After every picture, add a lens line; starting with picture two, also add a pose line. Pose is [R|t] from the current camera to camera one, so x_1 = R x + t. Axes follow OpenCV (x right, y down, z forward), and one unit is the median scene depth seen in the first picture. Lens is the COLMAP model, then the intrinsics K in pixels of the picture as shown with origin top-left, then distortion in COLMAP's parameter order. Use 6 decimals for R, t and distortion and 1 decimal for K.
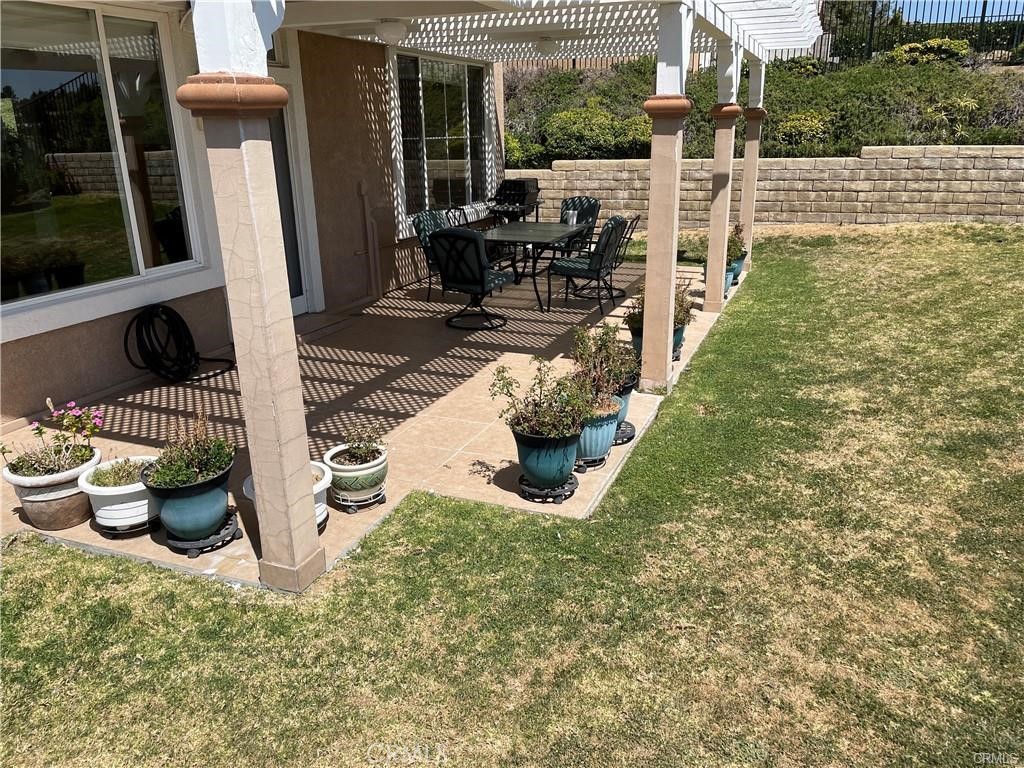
lens RADIAL K [[779.2, 0, 515.1], [0, 779.2, 384.7], [0, 0, 1]] dist [0.042025, -0.033382]
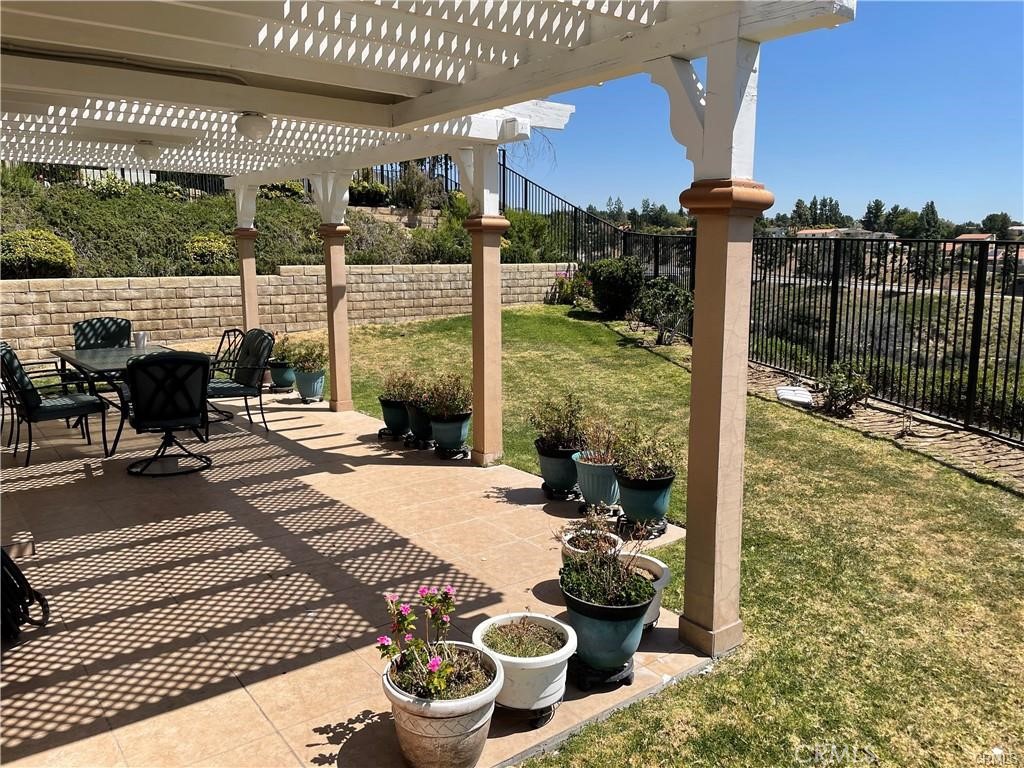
lens RADIAL K [[779.2, 0, 518.4], [0, 779.2, 377.1], [0, 0, 1]] dist [0.042025, -0.033382]
pose [[0.499417, -0.120551, 0.857933, -0.654881], [0.258478, 0.965905, -0.014741, -0.075270], [-0.826905, 0.229119, 0.513550, 0.308057]]
